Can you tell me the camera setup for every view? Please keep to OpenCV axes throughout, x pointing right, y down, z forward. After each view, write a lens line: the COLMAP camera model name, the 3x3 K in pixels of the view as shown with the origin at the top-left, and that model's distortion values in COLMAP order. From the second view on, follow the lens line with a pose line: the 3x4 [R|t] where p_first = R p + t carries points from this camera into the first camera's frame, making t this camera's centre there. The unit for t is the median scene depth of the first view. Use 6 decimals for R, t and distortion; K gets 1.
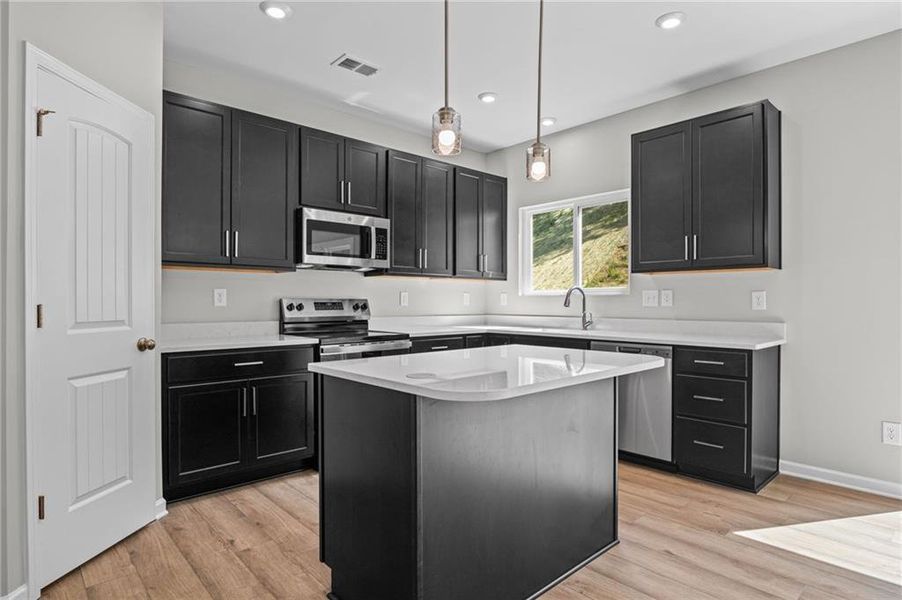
lens RADIAL K [[487.0, 0, 478.6], [0, 487.0, 299.1], [0, 0, 1]] dist [0.002812, -0.000994]
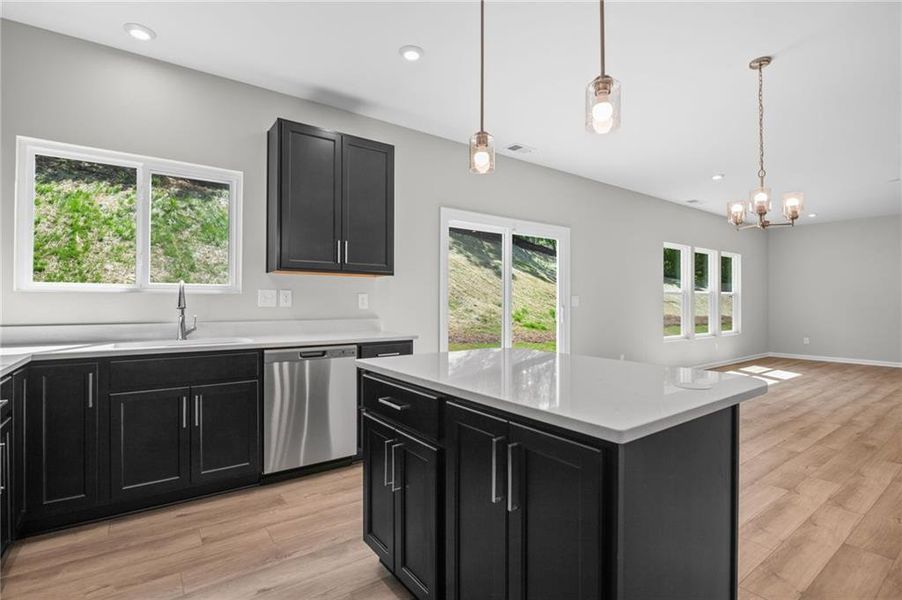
lens RADIAL K [[430.8, 0, 447.9], [0, 430.8, 298.2], [0, 0, 1]] dist [-0.018109, 0.000025]
pose [[0.141671, 0.007512, 0.989885, -0.428338], [-0.009457, 0.999936, -0.006234, 0.000045], [-0.989869, -0.008478, 0.141733, 0.581440]]
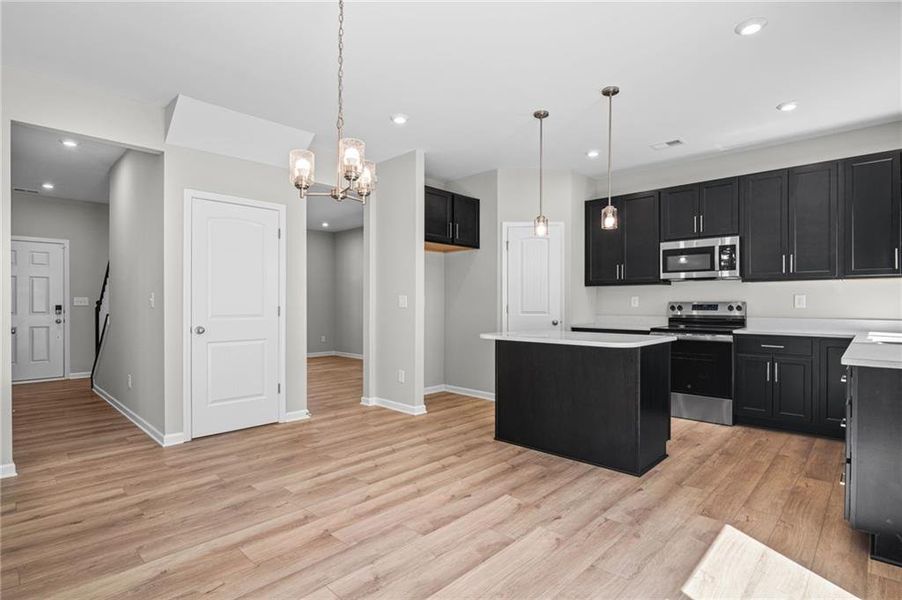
lens RADIAL K [[455.5, 0, 452.9], [0, 455.5, 305.3], [0, 0, 1]] dist [-0.005213, -0.001598]
pose [[0.050422, 0.001111, -0.998727, 0.965296], [0.005018, 0.999986, 0.001366, 0.003606], [0.998715, -0.005080, 0.050416, 0.252812]]
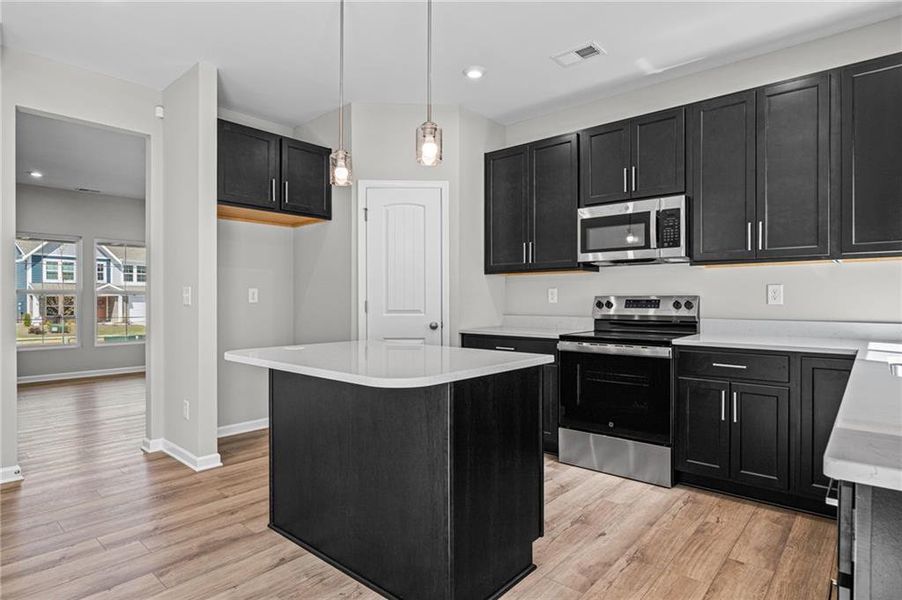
lens RADIAL K [[491.2, 0, 451.2], [0, 491.2, 302.0], [0, 0, 1]] dist [-0.007364, 0.000155]
pose [[0.086685, 0.003825, -0.996228, 0.618176], [0.007087, 0.999965, 0.004456, 0.004832], [0.996211, -0.007447, 0.086655, 0.589328]]
